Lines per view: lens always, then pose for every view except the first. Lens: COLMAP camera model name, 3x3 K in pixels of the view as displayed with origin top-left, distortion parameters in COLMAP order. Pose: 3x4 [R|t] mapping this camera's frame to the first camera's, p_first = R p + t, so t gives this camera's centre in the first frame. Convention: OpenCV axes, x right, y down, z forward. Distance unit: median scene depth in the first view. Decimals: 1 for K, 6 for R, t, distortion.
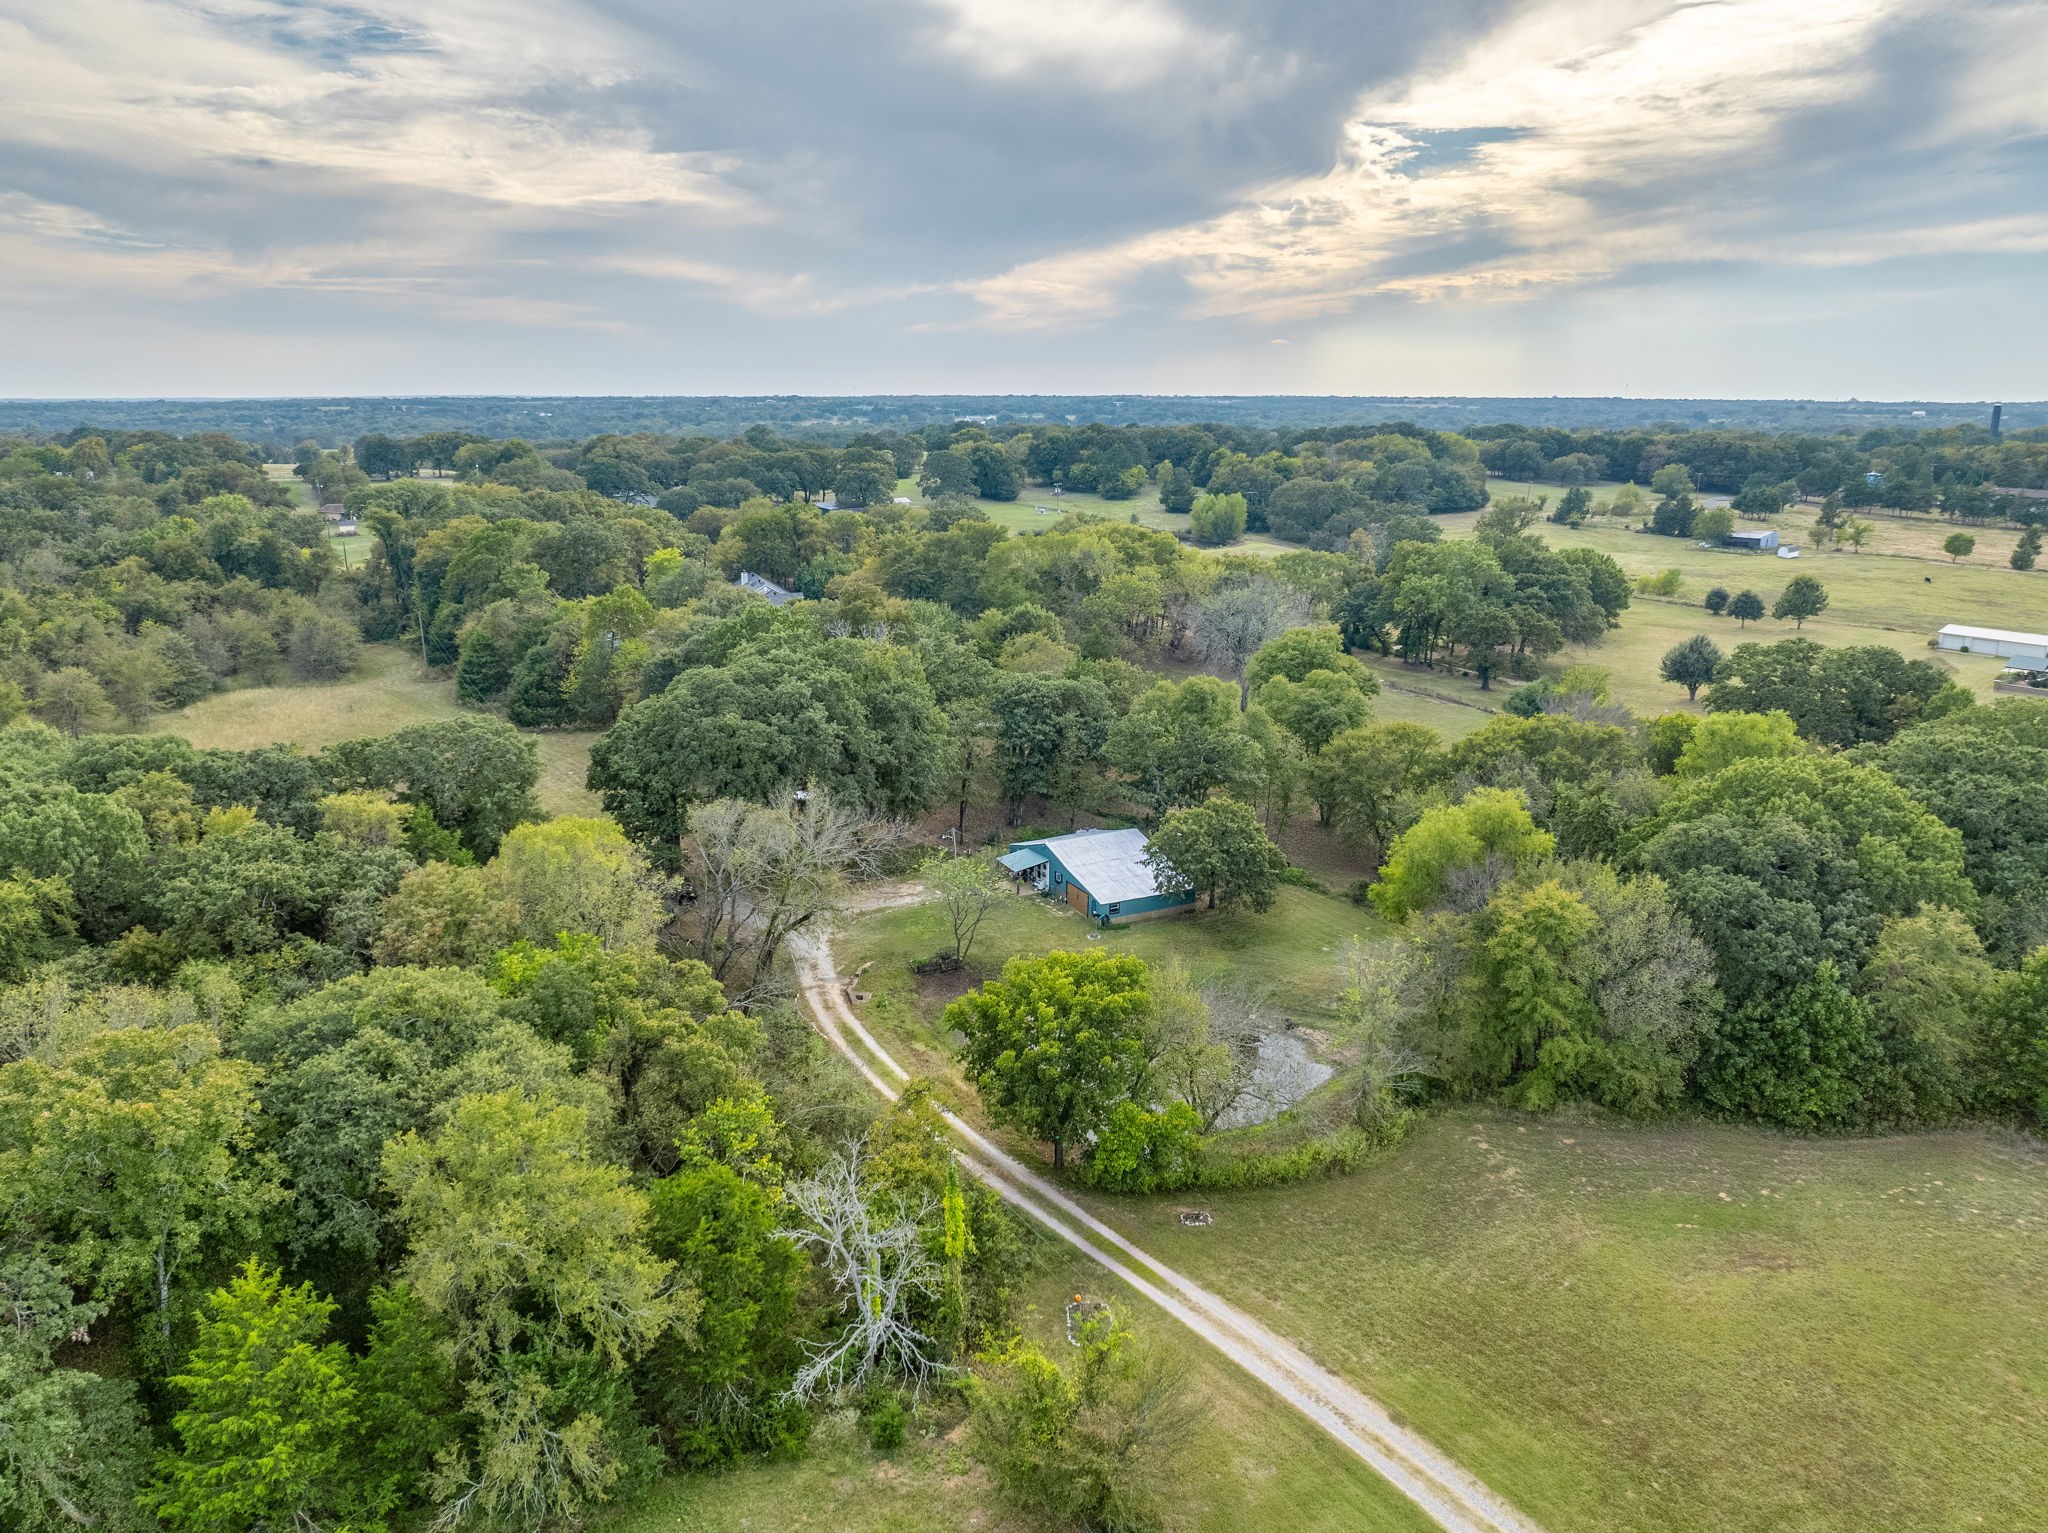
lens RADIAL K [[1419.7, 0, 1014.5], [0, 1419.7, 702.2], [0, 0, 1]] dist [-0.066692, 0.006737]
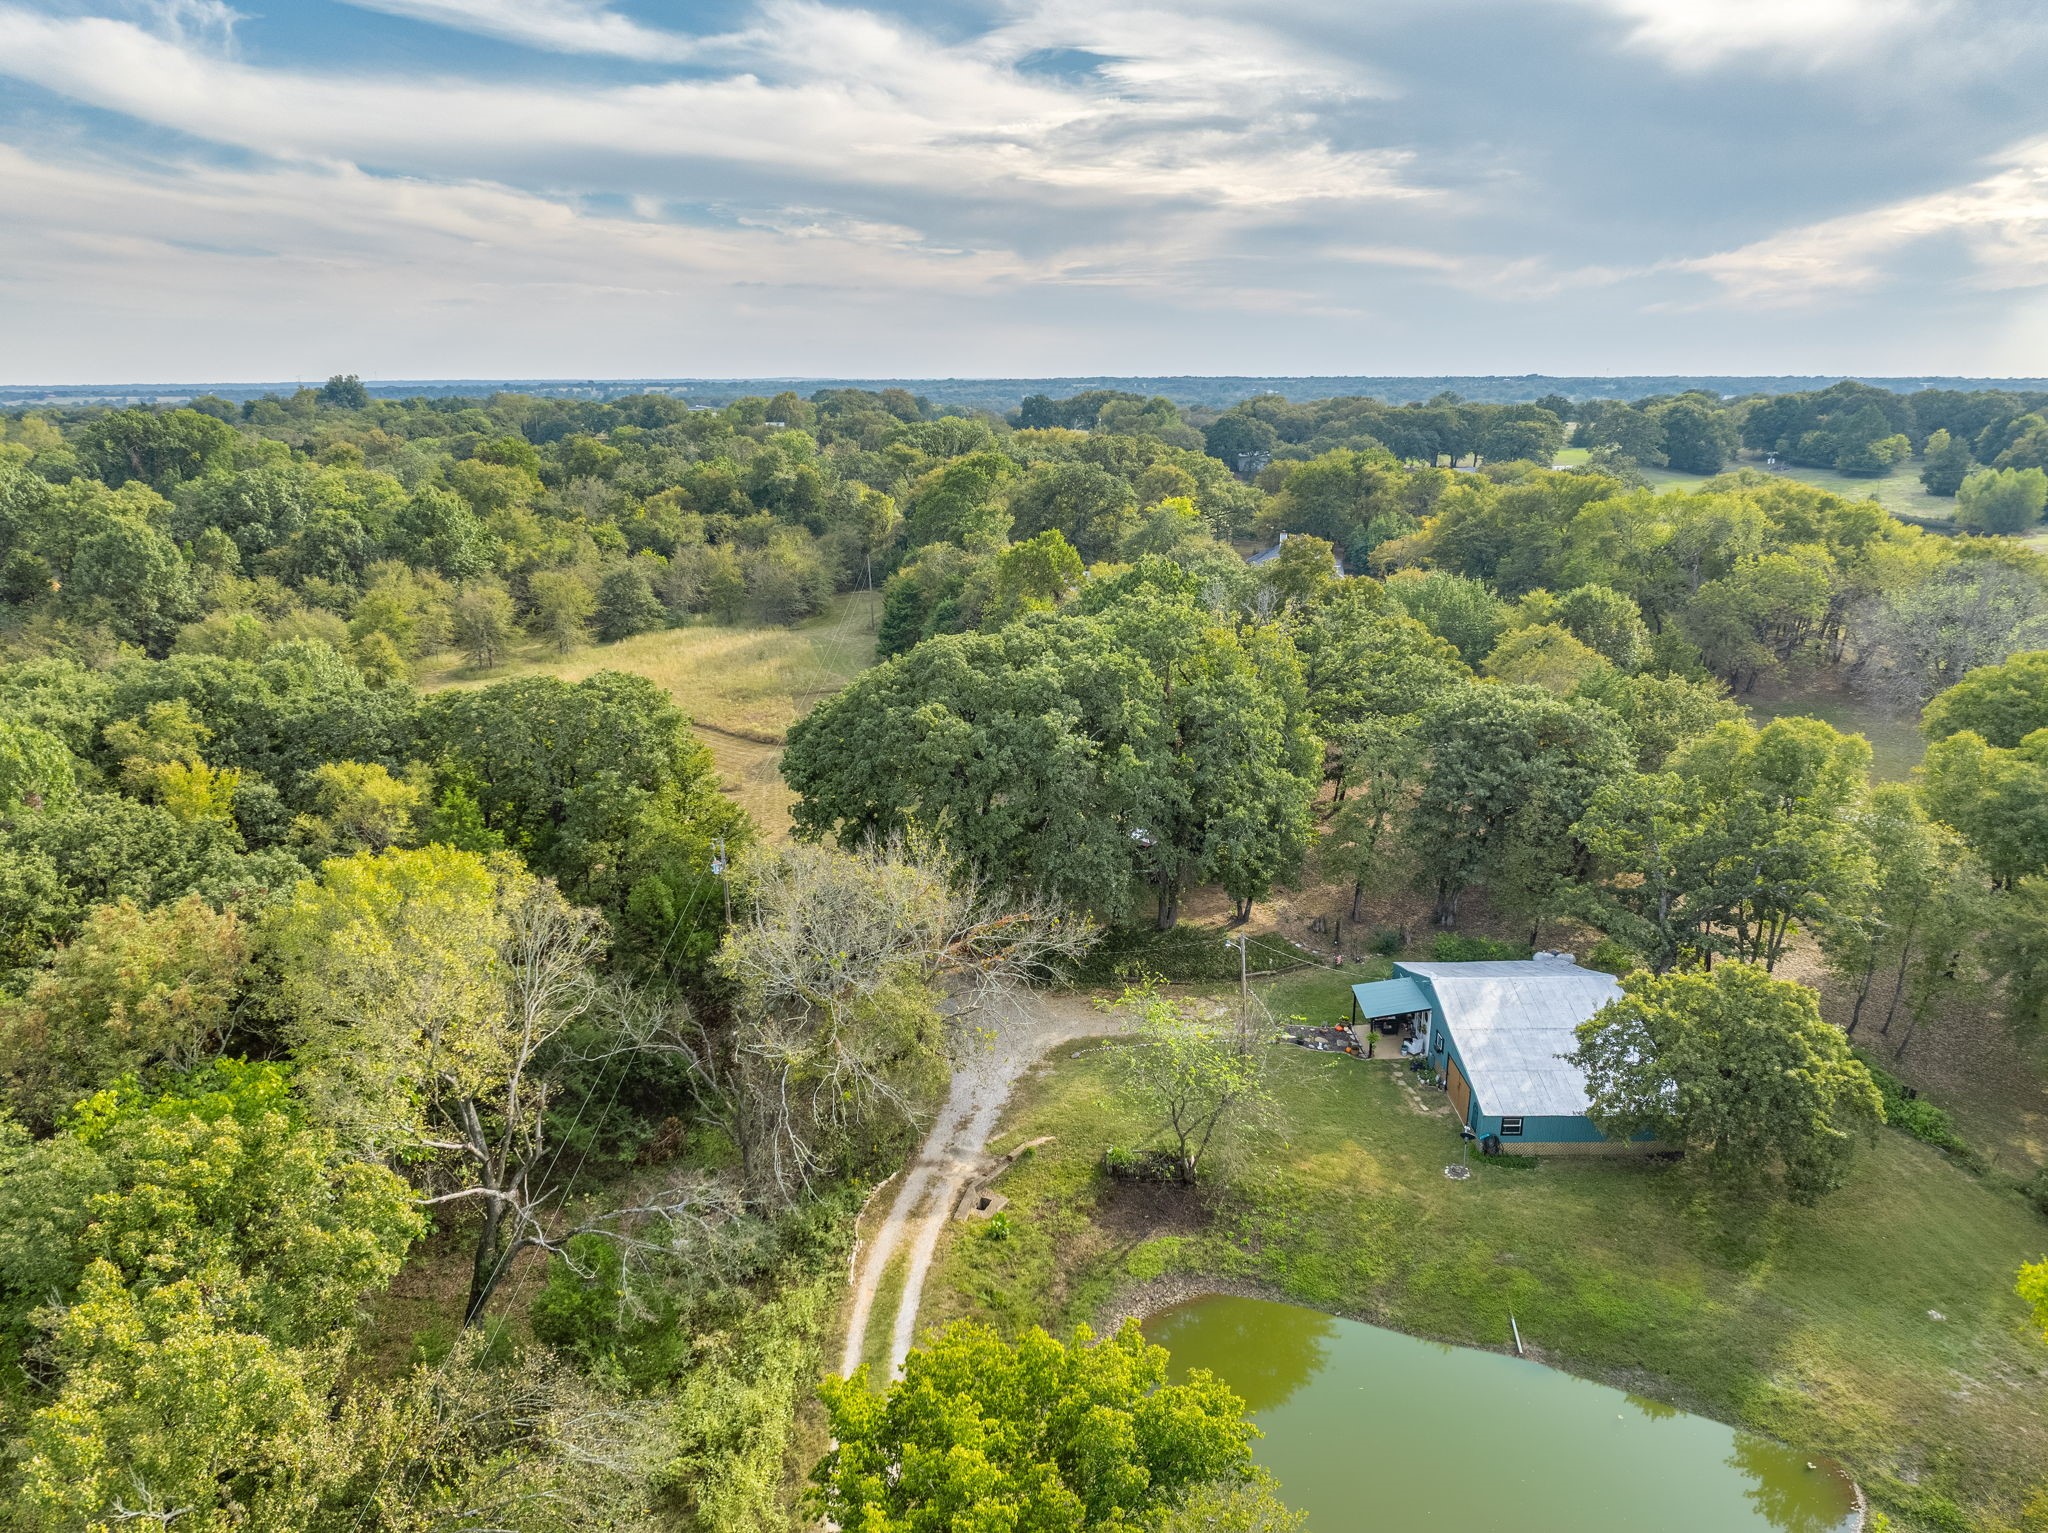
lens RADIAL K [[1419.7, 0, 1014.5], [0, 1419.7, 702.2], [0, 0, 1]] dist [-0.066692, 0.006737]
pose [[0.874382, 0.097972, -0.475245, 0.122521], [-0.092273, 0.995105, 0.035372, -0.015877], [0.476384, 0.012923, 0.879142, 0.370878]]
